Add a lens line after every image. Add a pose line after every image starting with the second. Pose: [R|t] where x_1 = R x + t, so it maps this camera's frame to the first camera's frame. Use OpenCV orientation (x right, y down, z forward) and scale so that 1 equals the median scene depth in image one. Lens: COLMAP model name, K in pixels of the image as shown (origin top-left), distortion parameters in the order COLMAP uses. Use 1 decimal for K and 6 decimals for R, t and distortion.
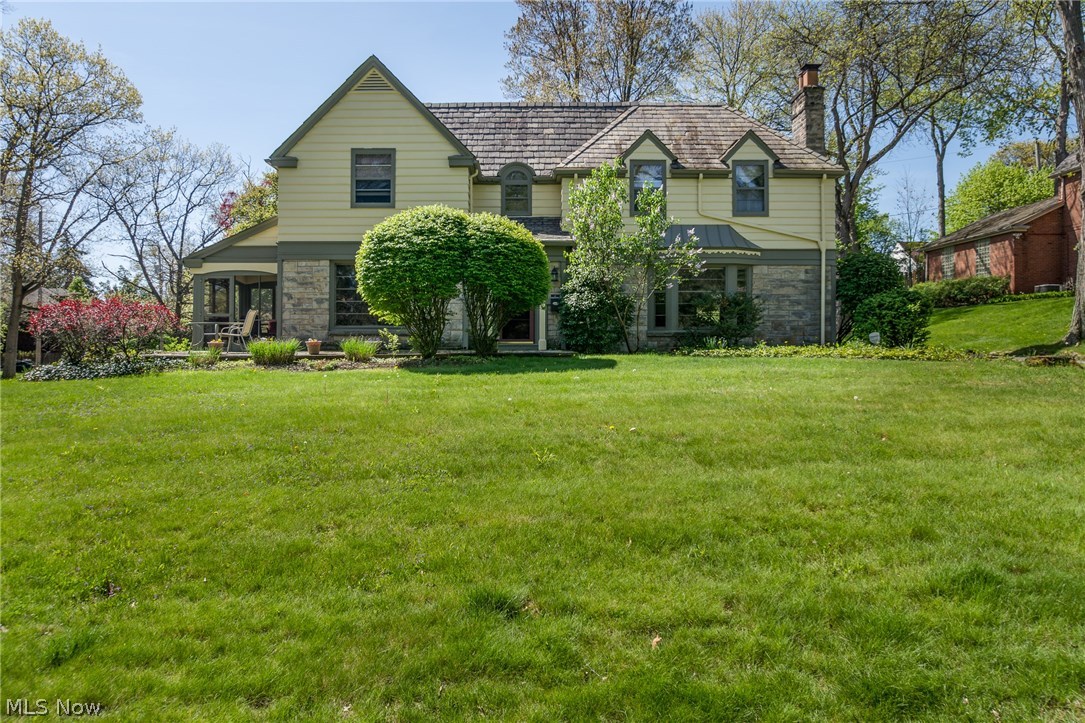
lens RADIAL K [[752.6, 0, 541.9], [0, 752.6, 359.2], [0, 0, 1]] dist [-0.001596, 0.000133]
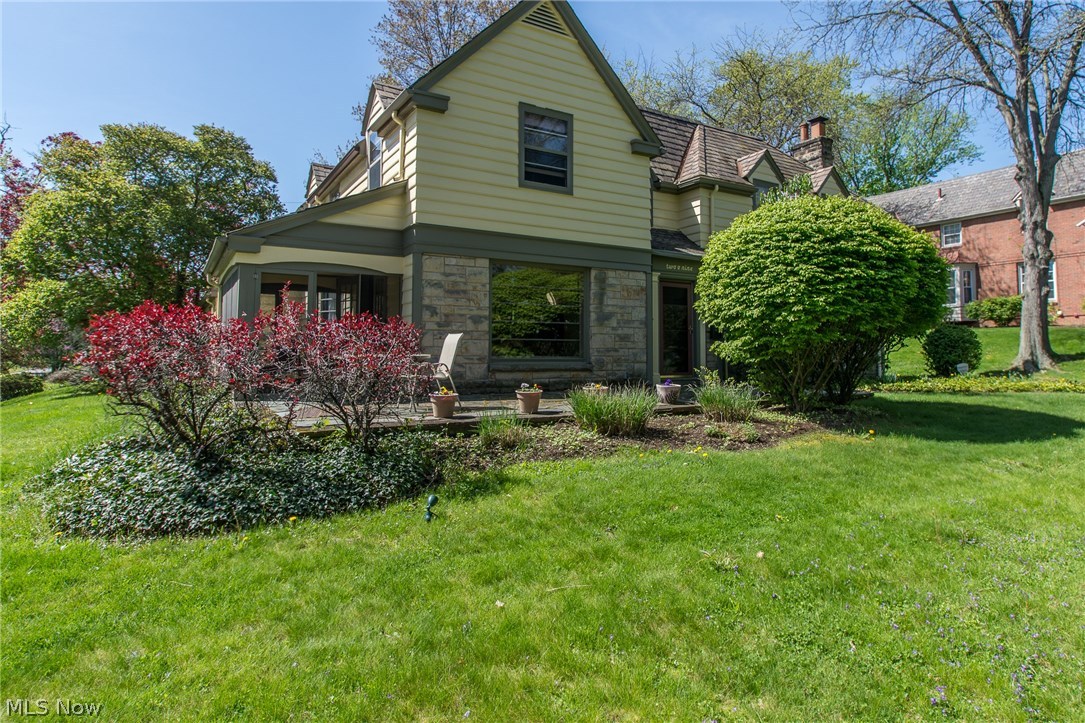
lens RADIAL K [[627.2, 0, 542.8], [0, 627.2, 359.7], [0, 0, 1]] dist [-0.019680, 0.001183]
pose [[0.844926, 0.000061, 0.534884, -0.541567], [0.009502, 0.999840, -0.015123, -0.033234], [-0.534799, 0.017860, 0.844790, 0.504685]]
